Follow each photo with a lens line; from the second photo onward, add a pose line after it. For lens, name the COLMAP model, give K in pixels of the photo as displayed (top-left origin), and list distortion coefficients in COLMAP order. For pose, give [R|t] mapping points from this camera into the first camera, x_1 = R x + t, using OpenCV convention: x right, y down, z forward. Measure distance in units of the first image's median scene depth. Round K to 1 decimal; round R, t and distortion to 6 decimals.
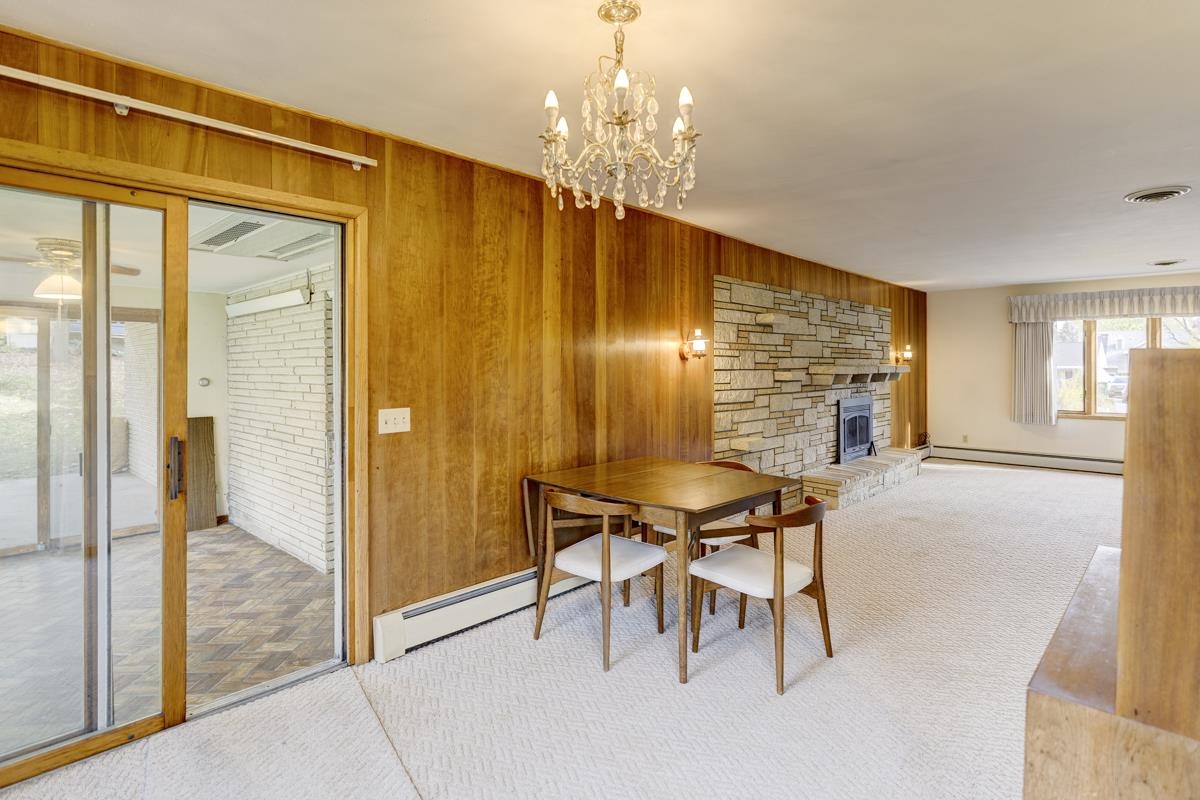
lens RADIAL K [[613.1, 0, 603.0], [0, 613.1, 370.7], [0, 0, 1]] dist [-0.001363, 0.000436]
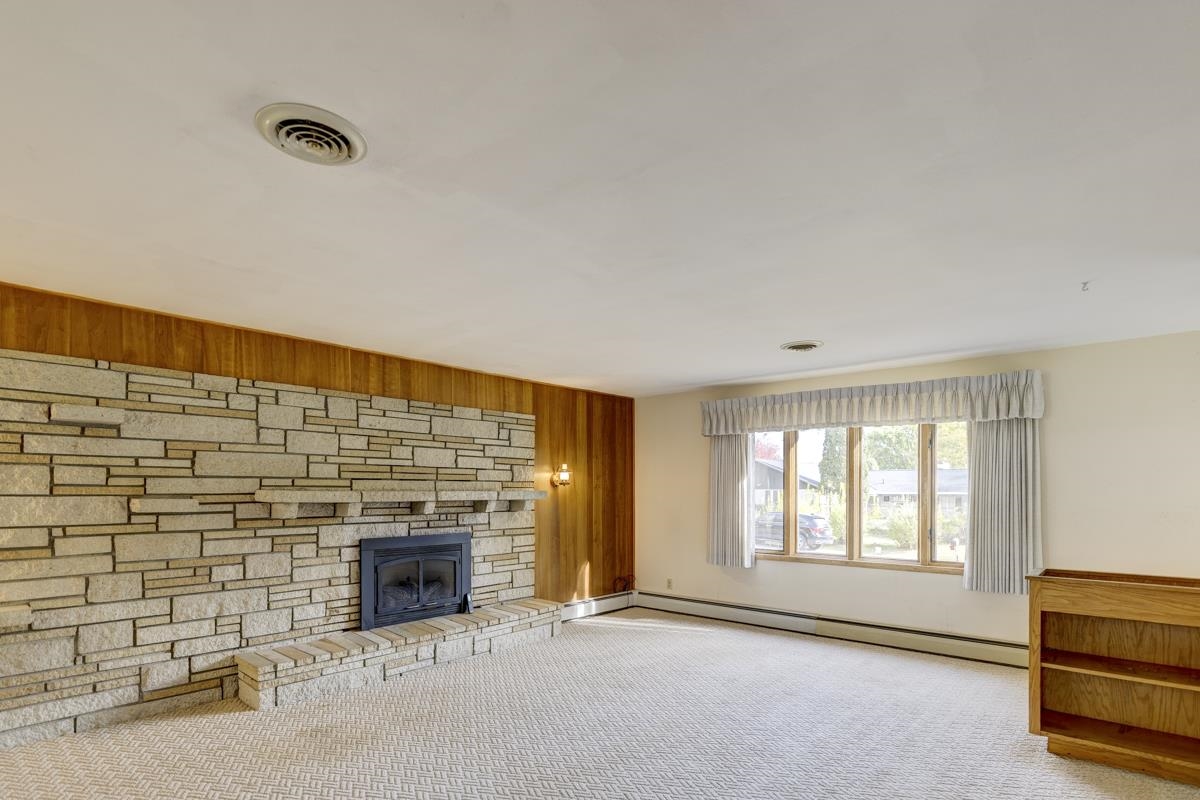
lens RADIAL K [[615.7, 0, 614.0], [0, 615.7, 496.7], [0, 0, 1]] dist [-0.001015, 0.000001]
pose [[0.998617, 0.001364, 0.052566, 0.585434], [-0.001376, 0.999999, 0.000194, -0.001084], [-0.052565, -0.000266, 0.998617, 0.261778]]
